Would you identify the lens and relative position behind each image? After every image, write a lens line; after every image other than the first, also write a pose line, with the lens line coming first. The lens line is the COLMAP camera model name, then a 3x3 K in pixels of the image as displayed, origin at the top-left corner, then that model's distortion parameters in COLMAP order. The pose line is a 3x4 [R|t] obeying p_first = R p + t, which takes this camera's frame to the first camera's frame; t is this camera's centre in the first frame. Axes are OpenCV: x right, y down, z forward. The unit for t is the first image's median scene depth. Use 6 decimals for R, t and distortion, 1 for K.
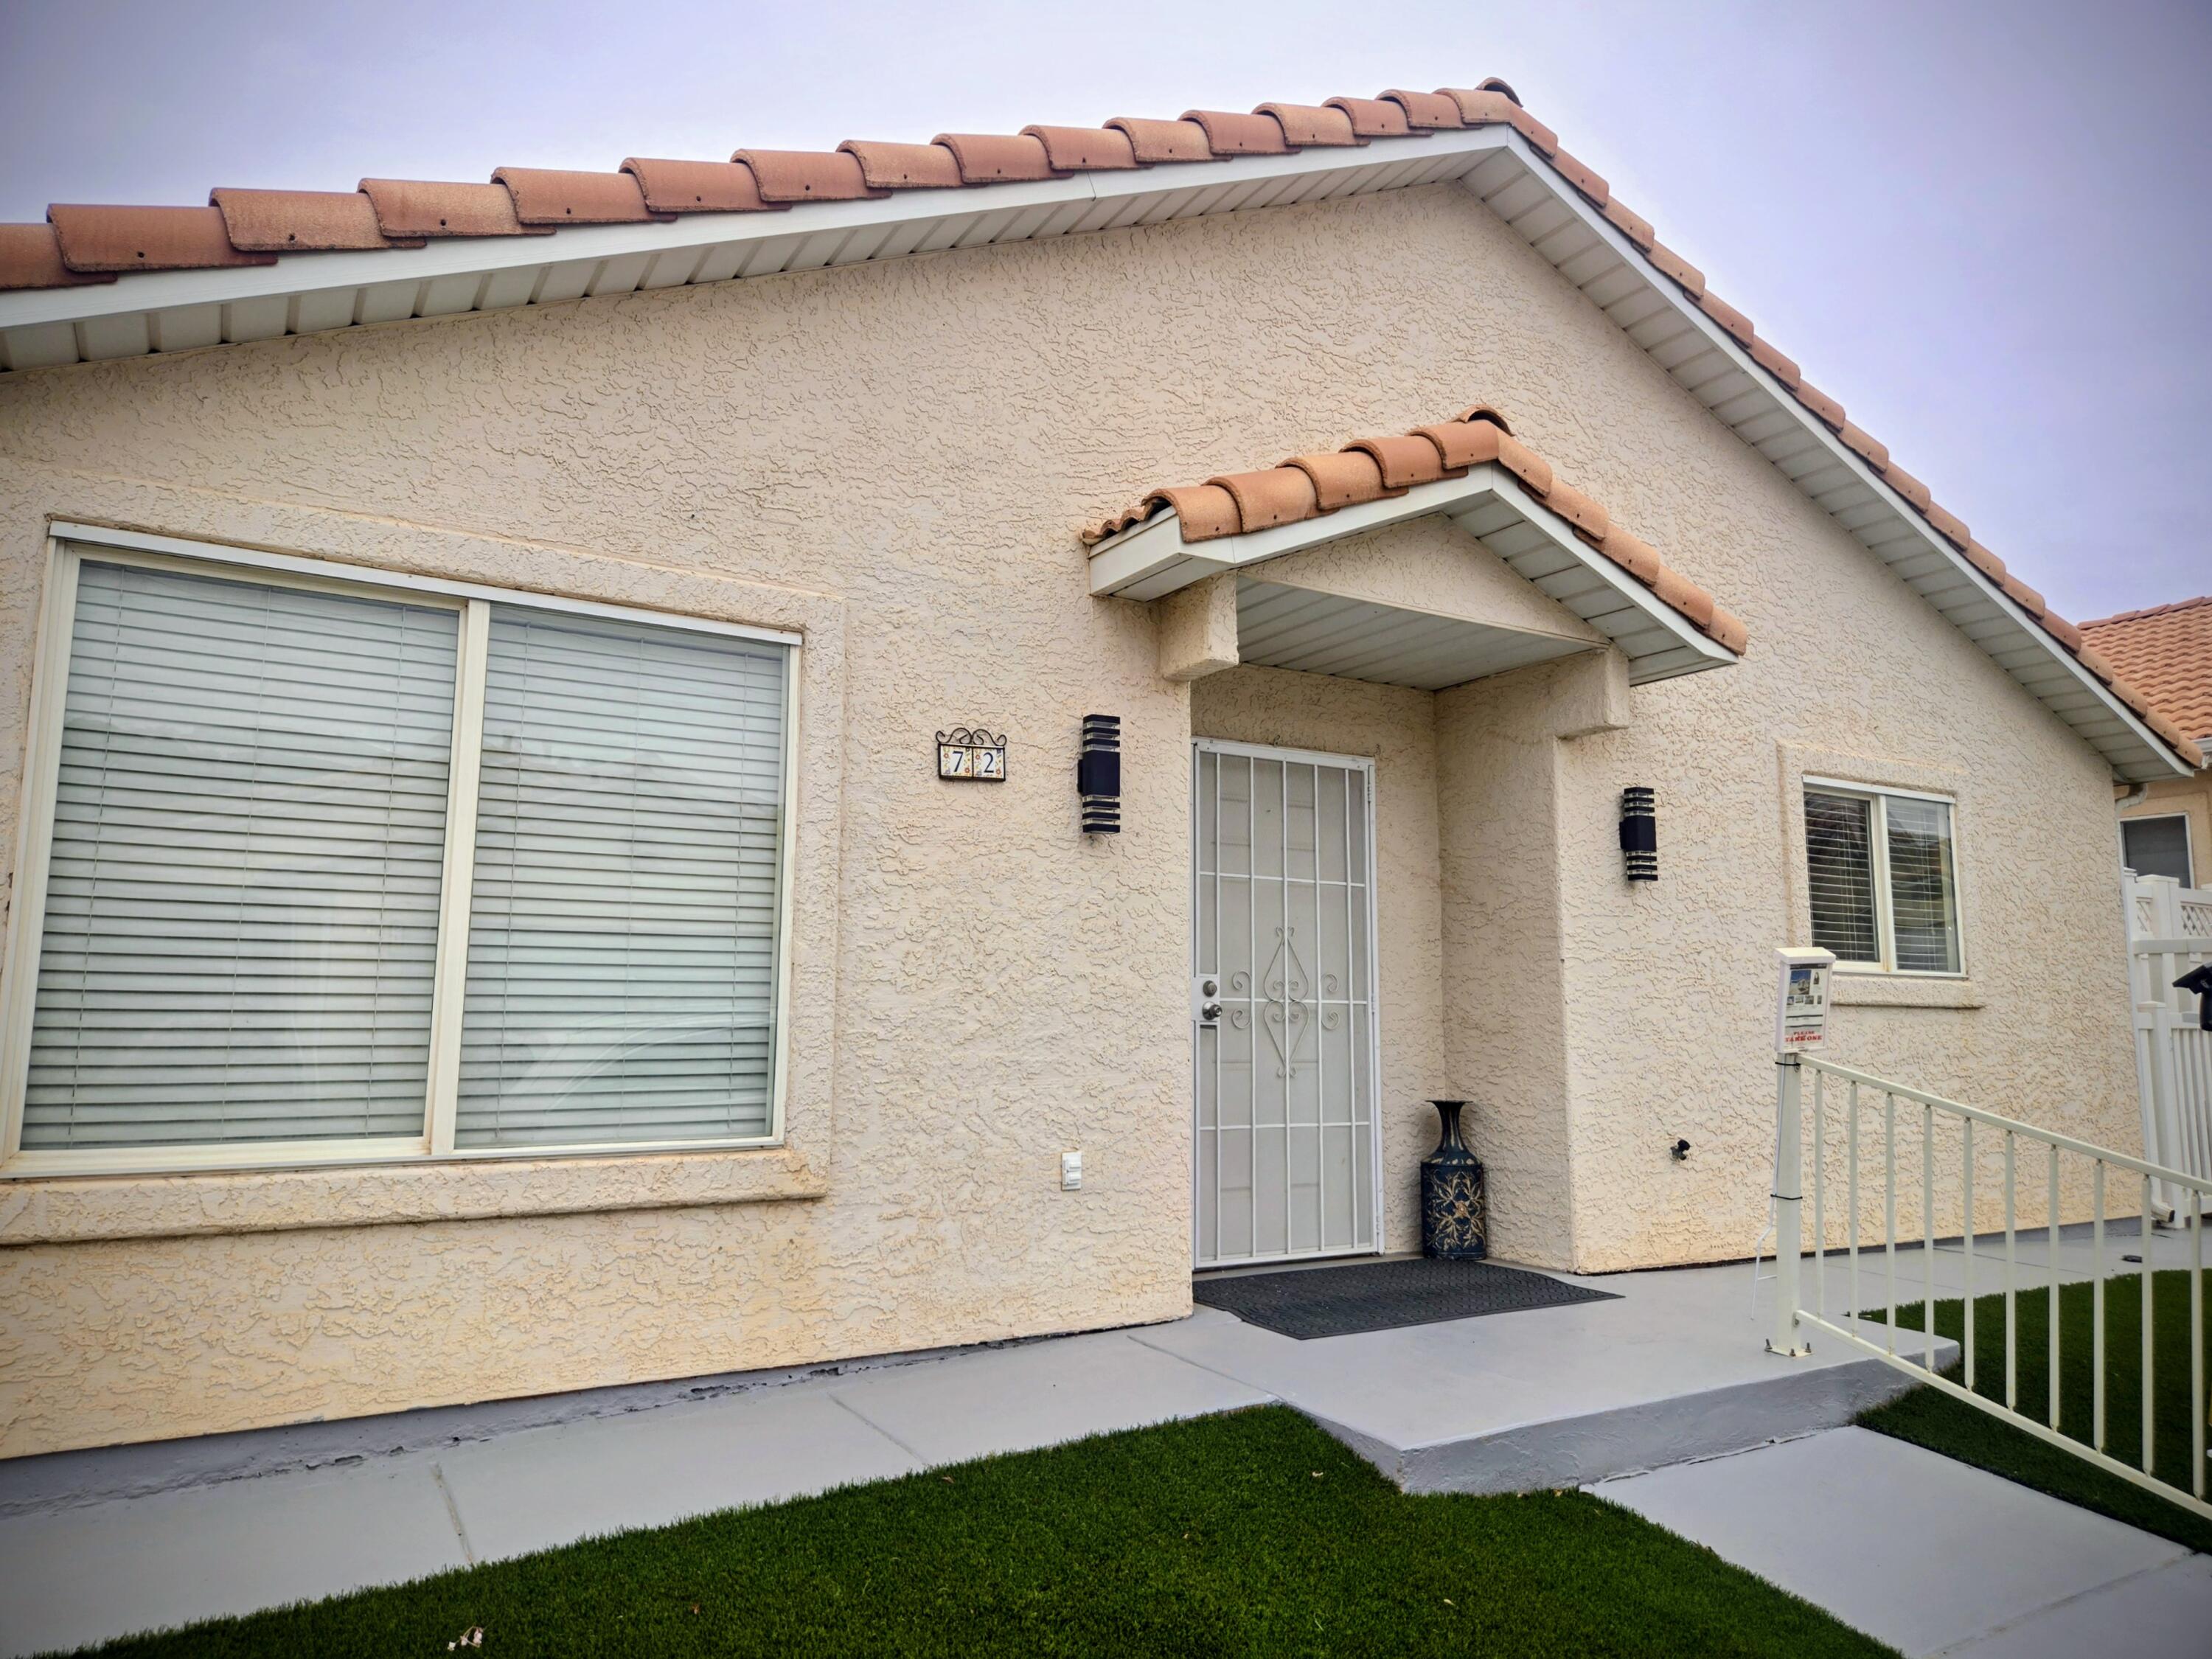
lens RADIAL K [[1487.0, 0, 1130.0], [0, 1487.0, 821.0], [0, 0, 1]] dist [0.067262, -0.043732]
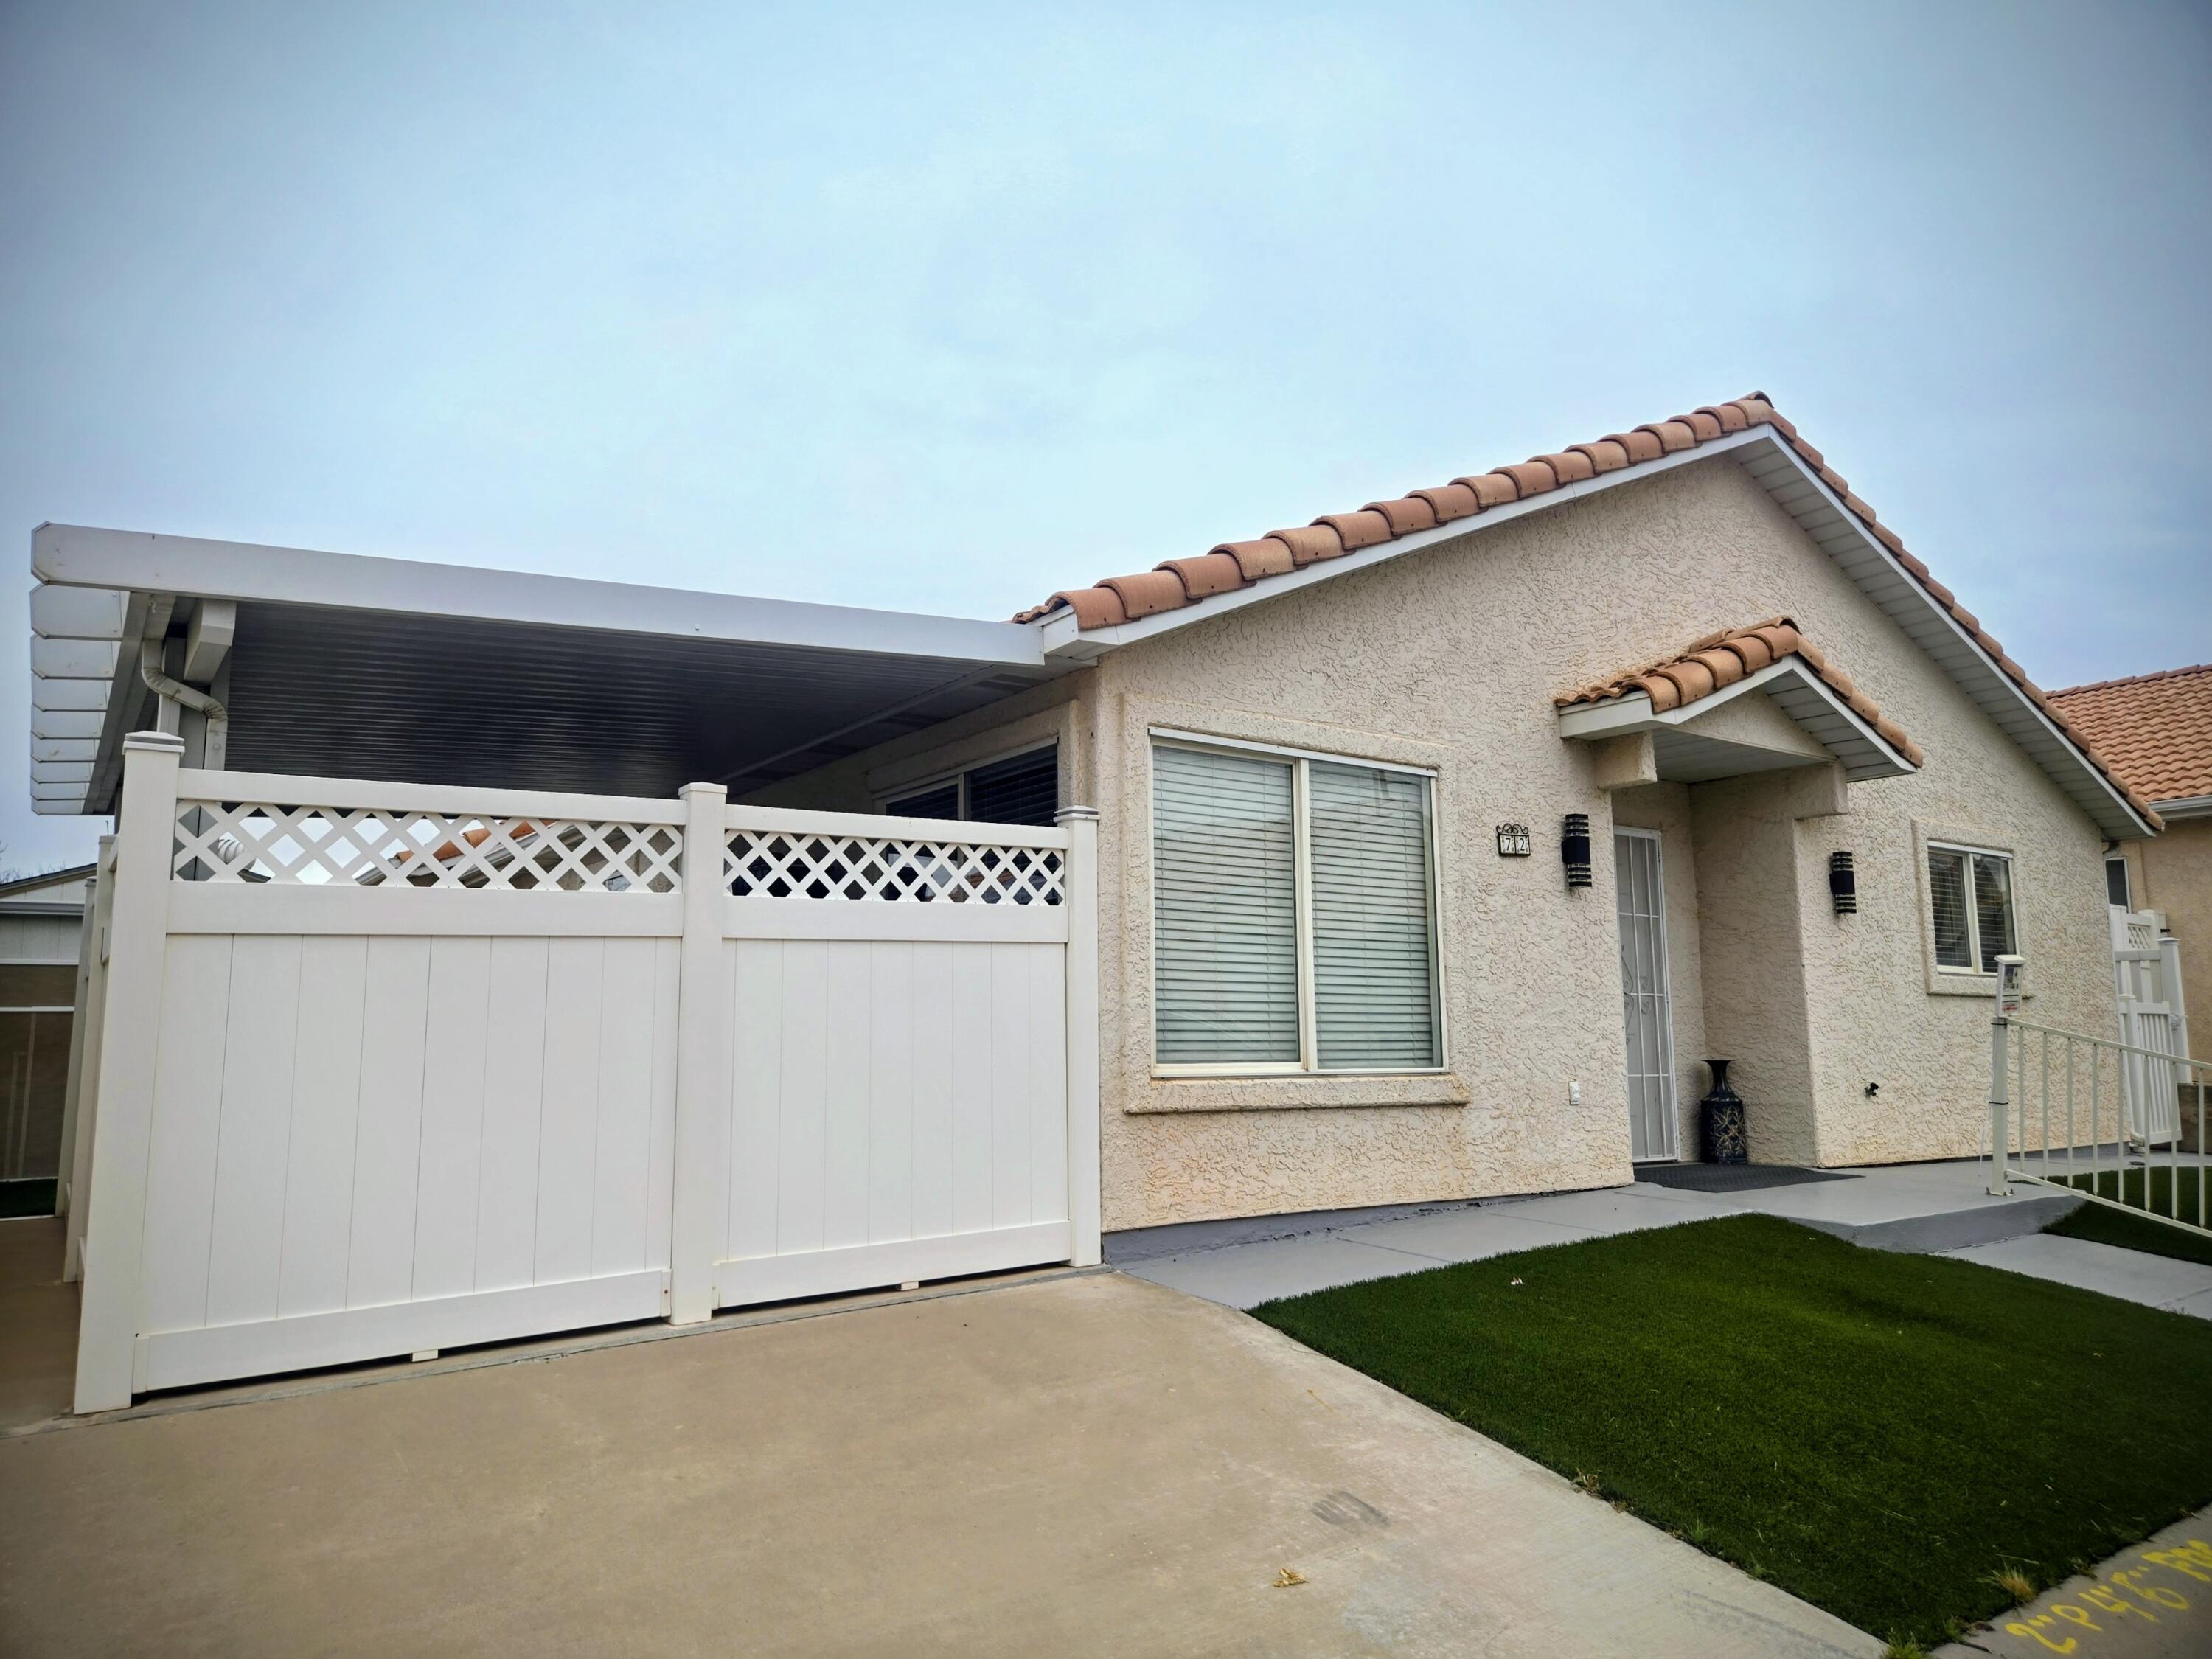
lens RADIAL K [[1487.0, 0, 1089.9], [0, 1487.0, 844.2], [0, 0, 1]] dist [0.067262, -0.043732]
pose [[0.997488, -0.001156, 0.070824, -0.657697], [0.001091, 0.999999, 0.000964, -0.040055], [-0.070825, -0.000884, 0.997488, -0.582275]]
